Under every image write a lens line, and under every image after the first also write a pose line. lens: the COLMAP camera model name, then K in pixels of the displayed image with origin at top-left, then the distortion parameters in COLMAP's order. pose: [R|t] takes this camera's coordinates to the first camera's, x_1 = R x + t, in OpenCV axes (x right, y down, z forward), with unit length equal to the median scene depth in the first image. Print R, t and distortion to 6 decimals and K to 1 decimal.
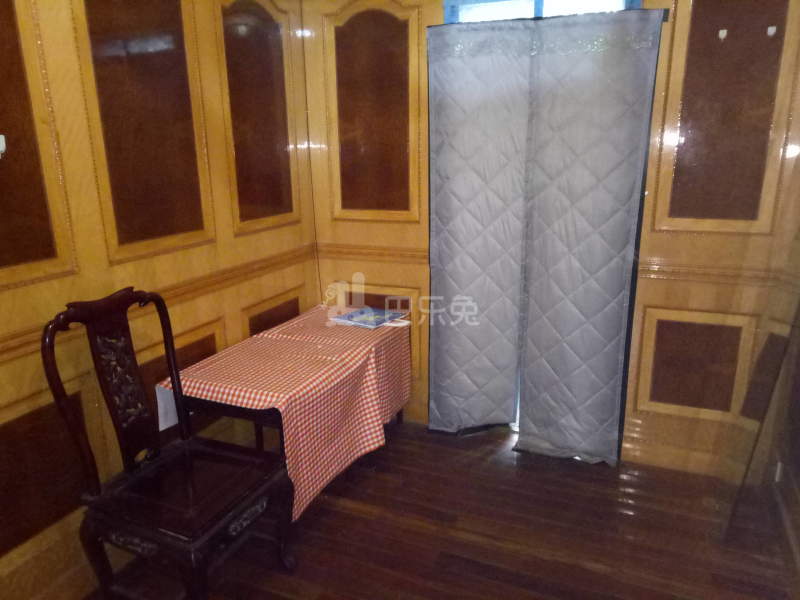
lens RADIAL K [[582.6, 0, 400.0], [0, 582.6, 300.0], [0, 0, 1]] dist [0.001588, 0.001208]
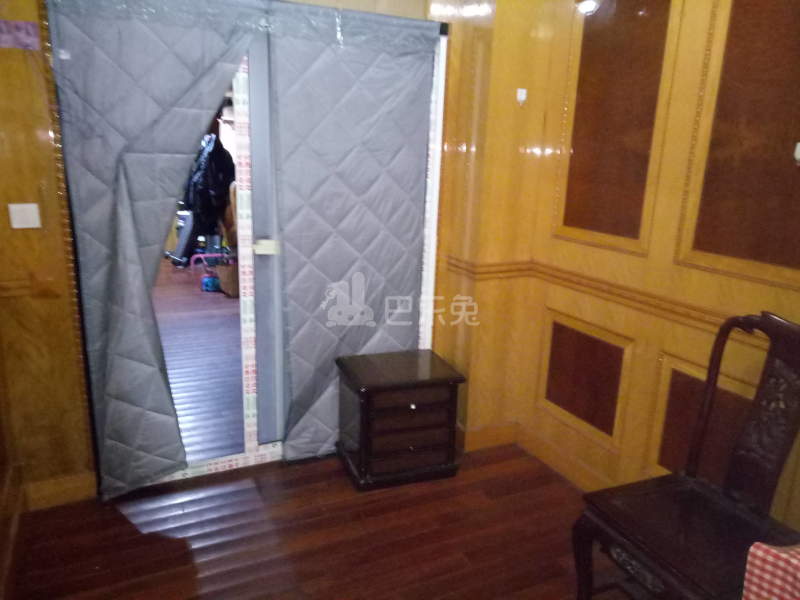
lens RADIAL K [[582.6, 0, 400.0], [0, 582.6, 300.0], [0, 0, 1]] dist [0.001588, 0.001208]
pose [[-0.659153, 0.207389, -0.722846, 0.541928], [-0.182143, 0.888571, 0.421029, -0.320840], [0.729617, 0.409184, -0.547930, 1.143947]]
